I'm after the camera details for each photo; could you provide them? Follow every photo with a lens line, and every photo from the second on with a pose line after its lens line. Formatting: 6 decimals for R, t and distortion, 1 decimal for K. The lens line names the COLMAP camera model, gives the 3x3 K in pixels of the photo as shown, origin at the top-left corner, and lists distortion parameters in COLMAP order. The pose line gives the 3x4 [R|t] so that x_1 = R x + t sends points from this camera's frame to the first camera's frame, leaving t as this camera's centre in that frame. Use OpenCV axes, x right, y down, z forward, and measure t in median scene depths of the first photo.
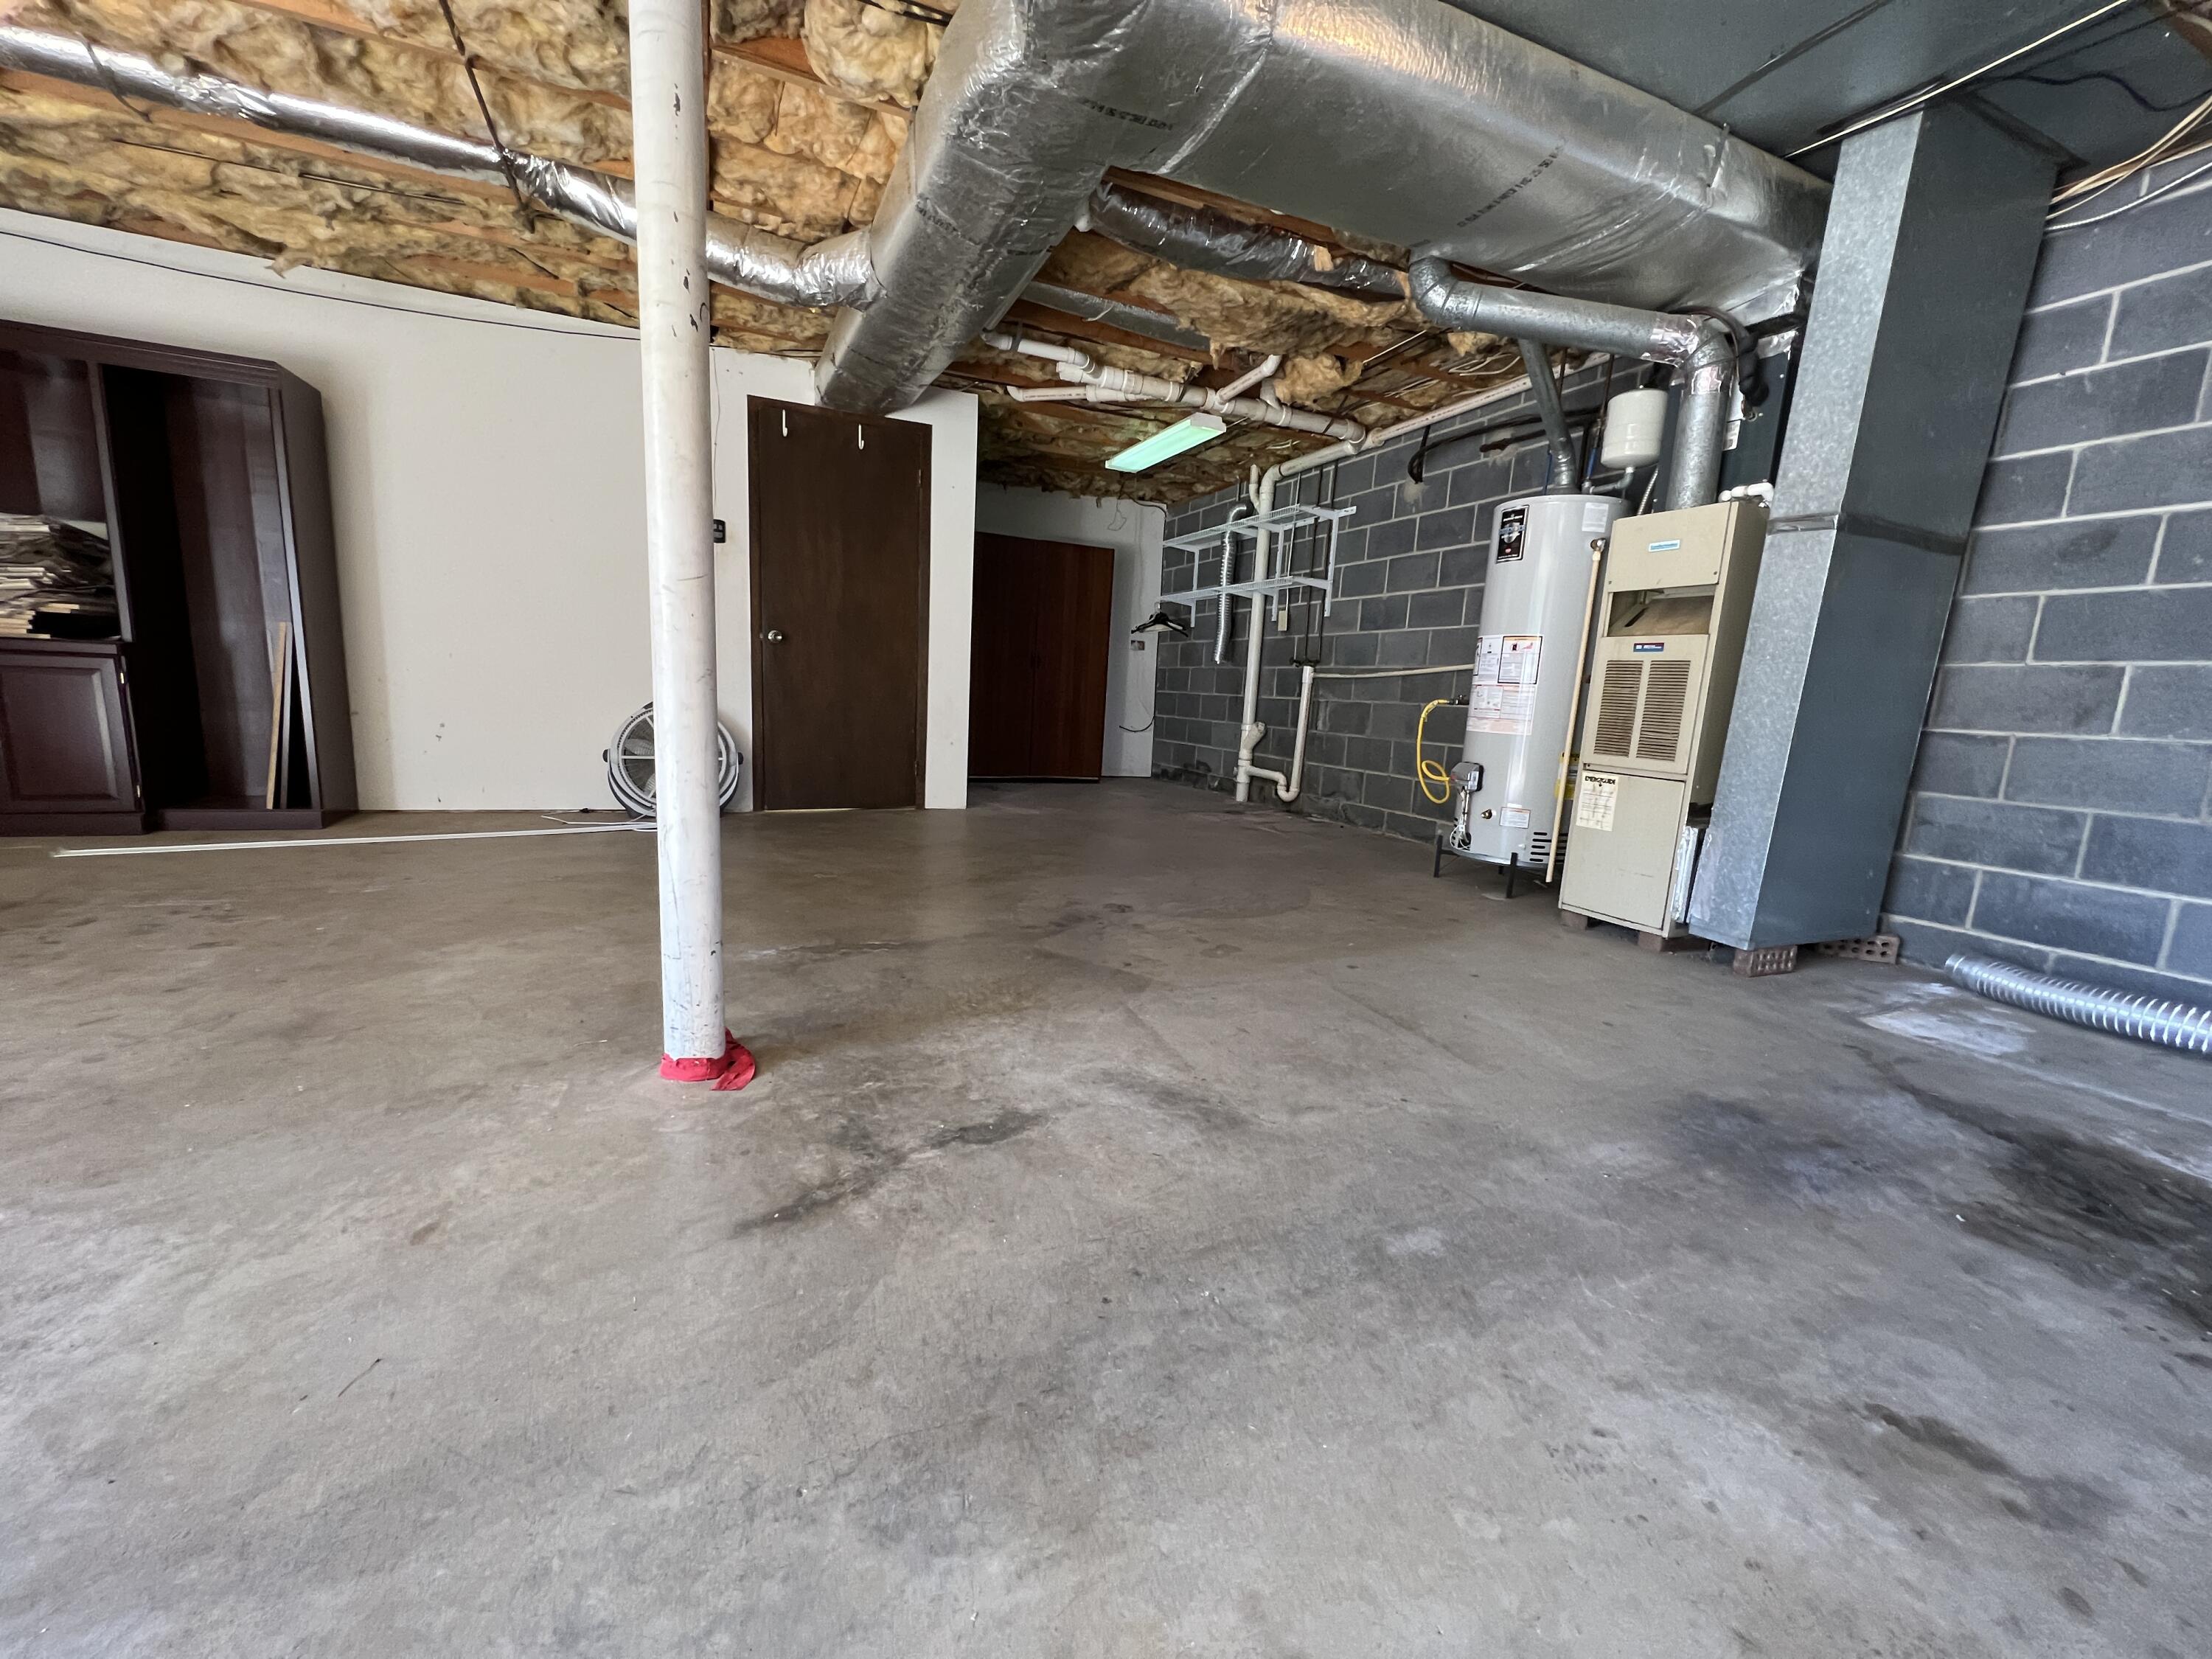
lens RADIAL K [[886.3, 0, 1104.2], [0, 886.3, 831.6], [0, 0, 1]] dist [0.000488, -0.000422]
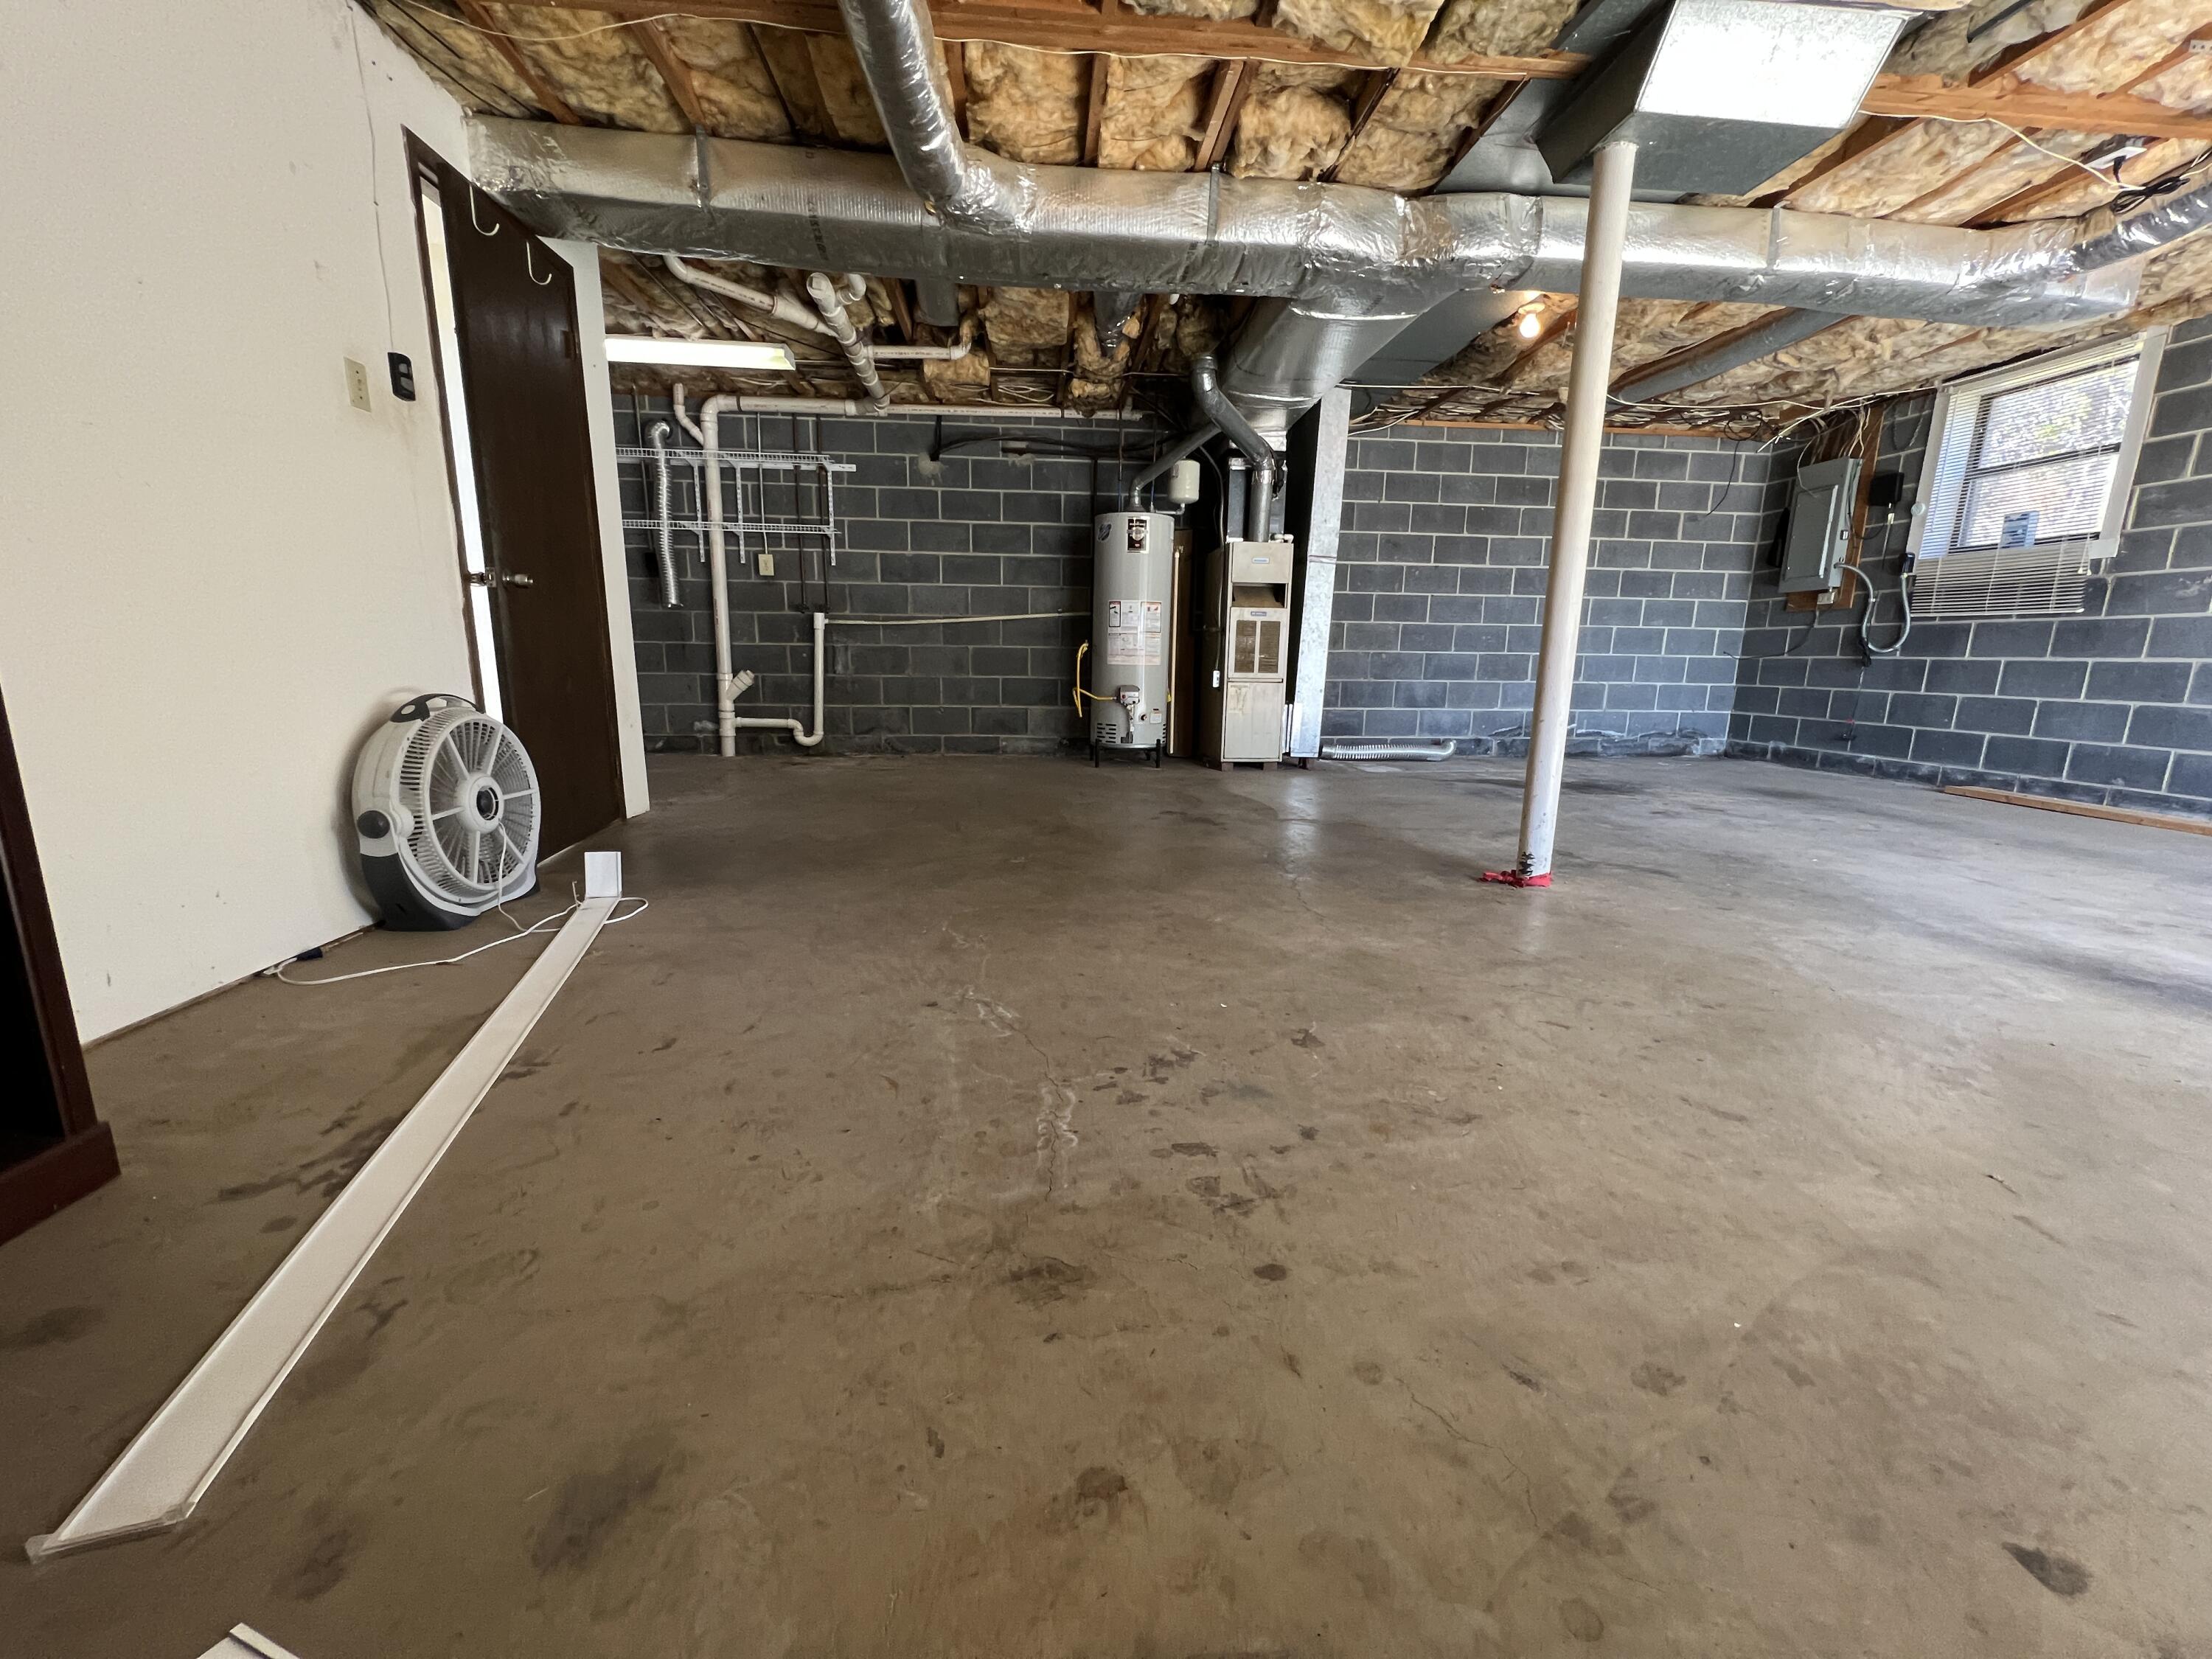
lens RADIAL K [[886.3, 0, 1109.1], [0, 886.3, 835.9], [0, 0, 1]] dist [0.000488, -0.000422]
pose [[0.312284, -0.239643, 0.919266, -0.669328], [0.153807, 0.967647, 0.200006, -0.087274], [-0.937455, 0.078930, 0.339040, 0.341662]]
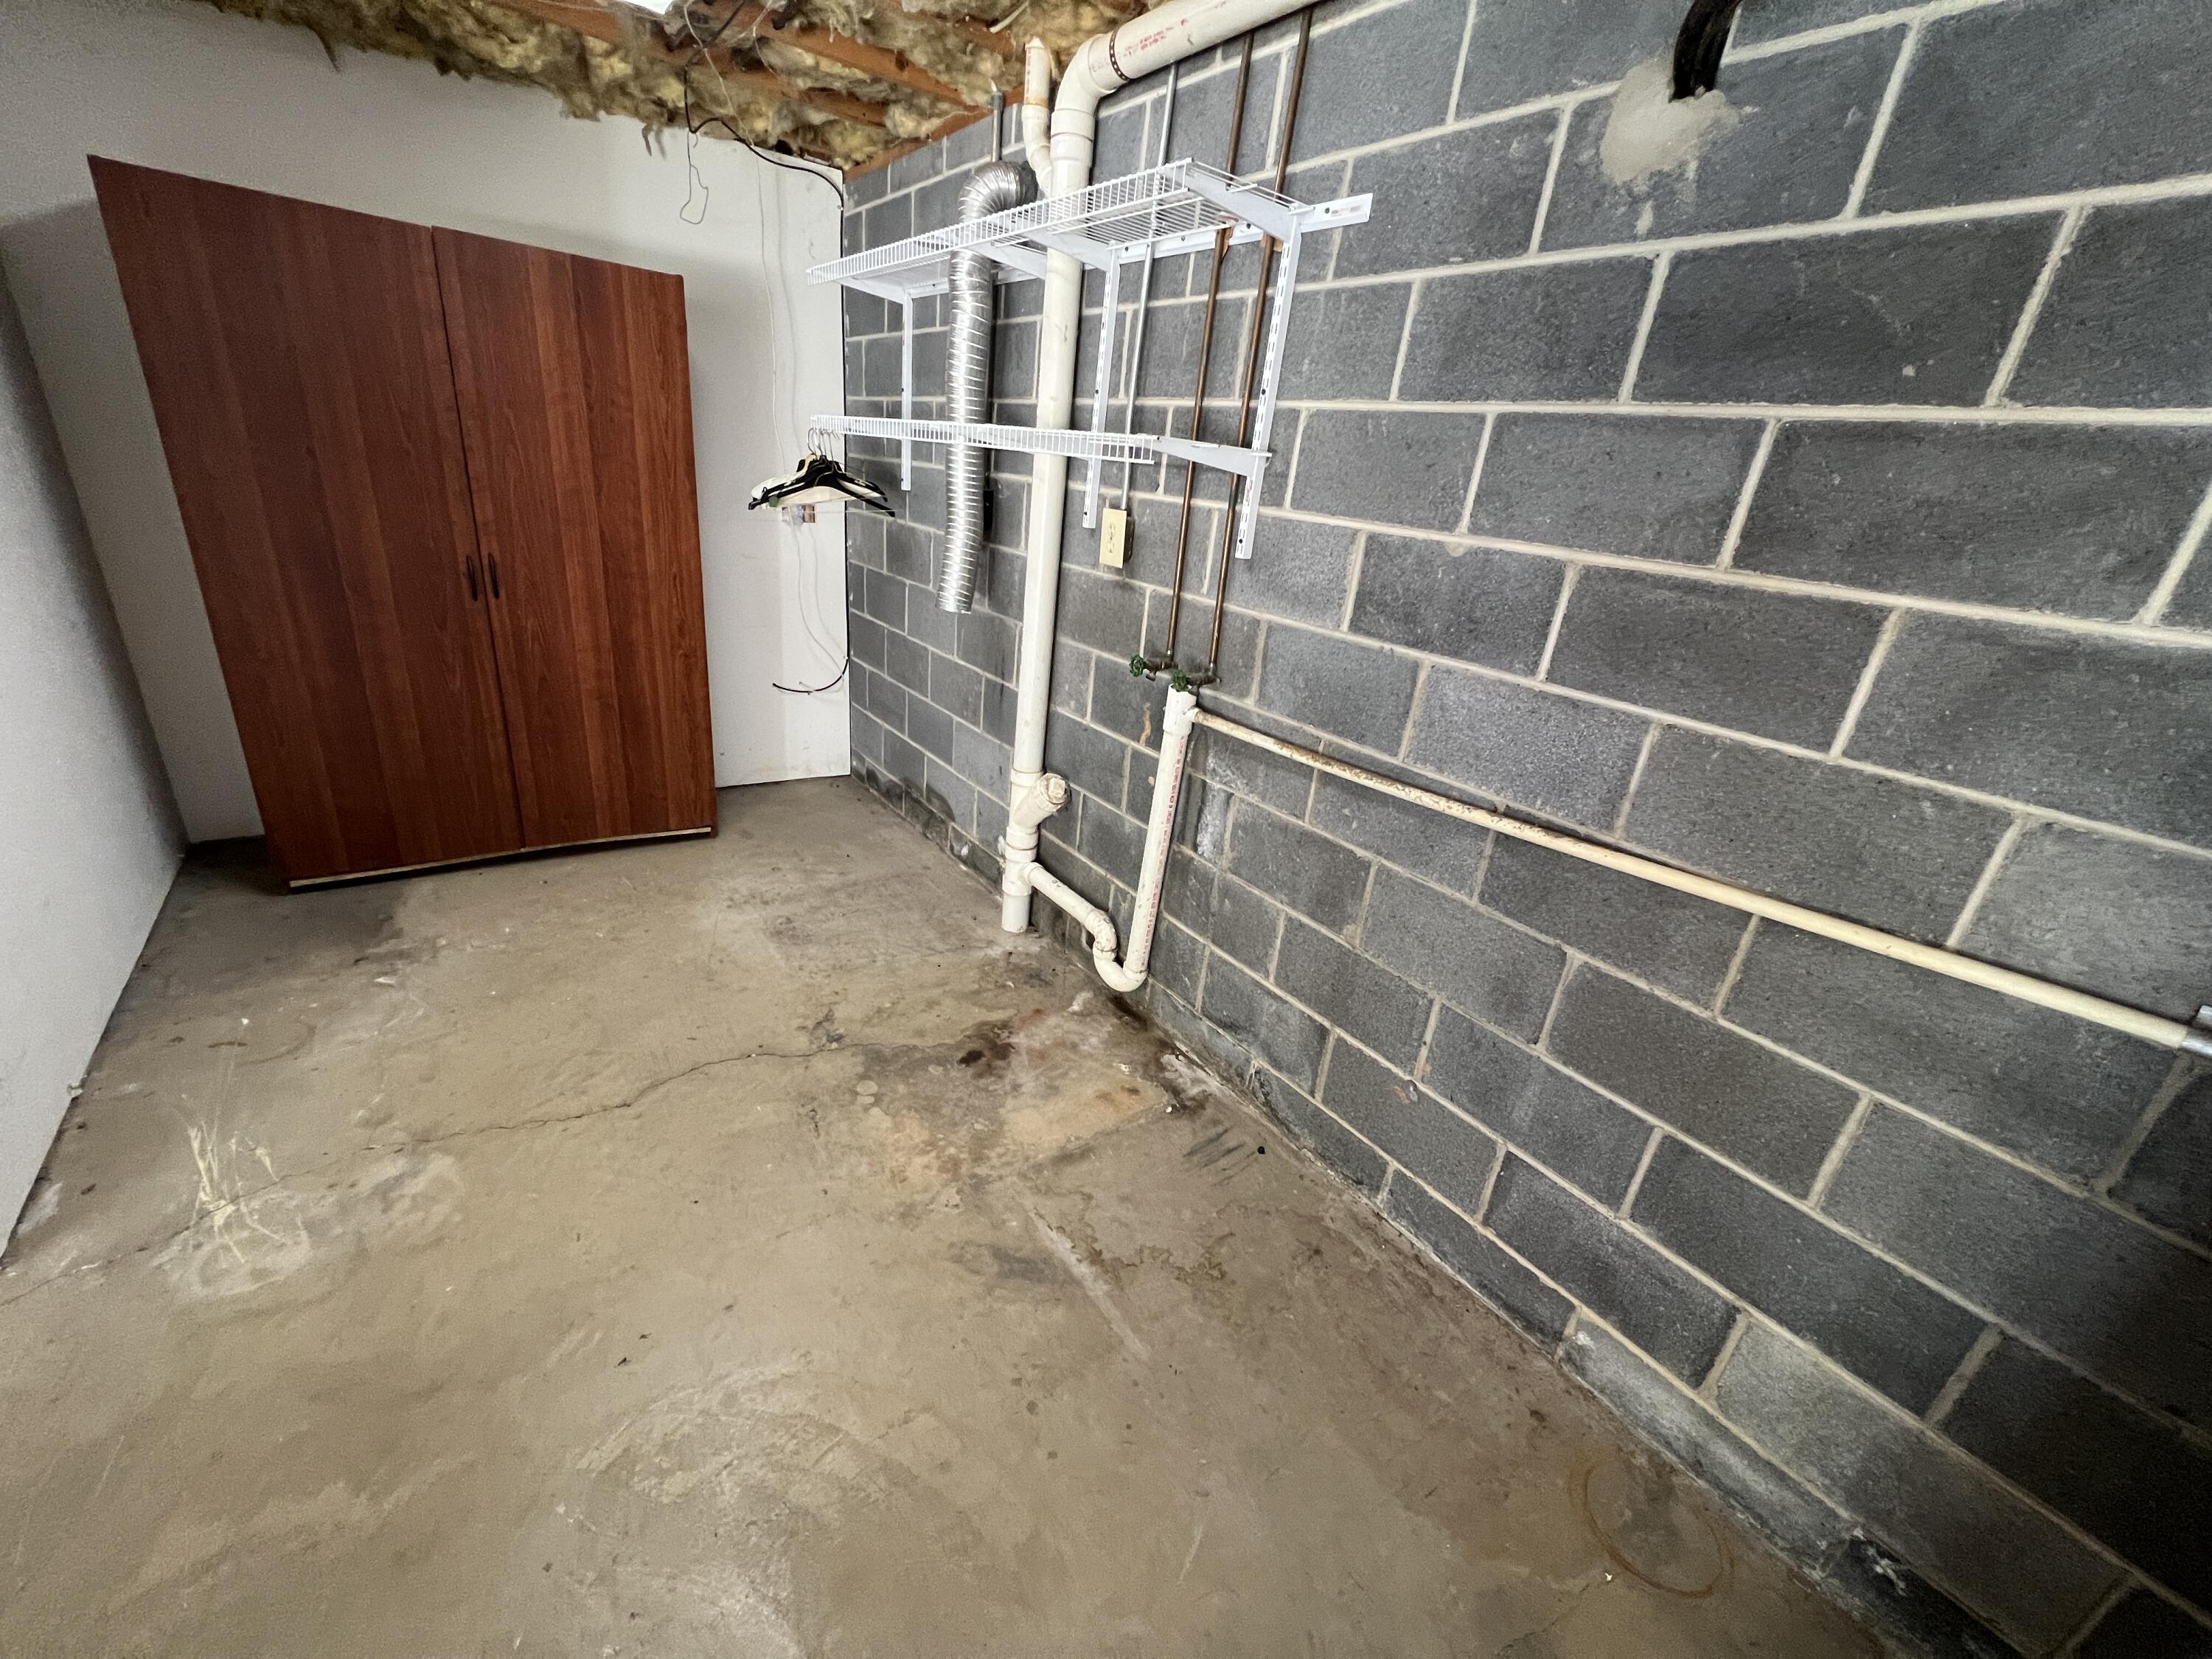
lens RADIAL K [[886.3, 0, 1111.0], [0, 886.3, 834.0], [0, 0, 1]] dist [0.000488, -0.000422]
pose [[0.974843, -0.040848, 0.219119, 0.117178], [-0.014085, 0.969810, 0.243456, -0.212880], [-0.222448, -0.240418, 0.944836, 0.634220]]
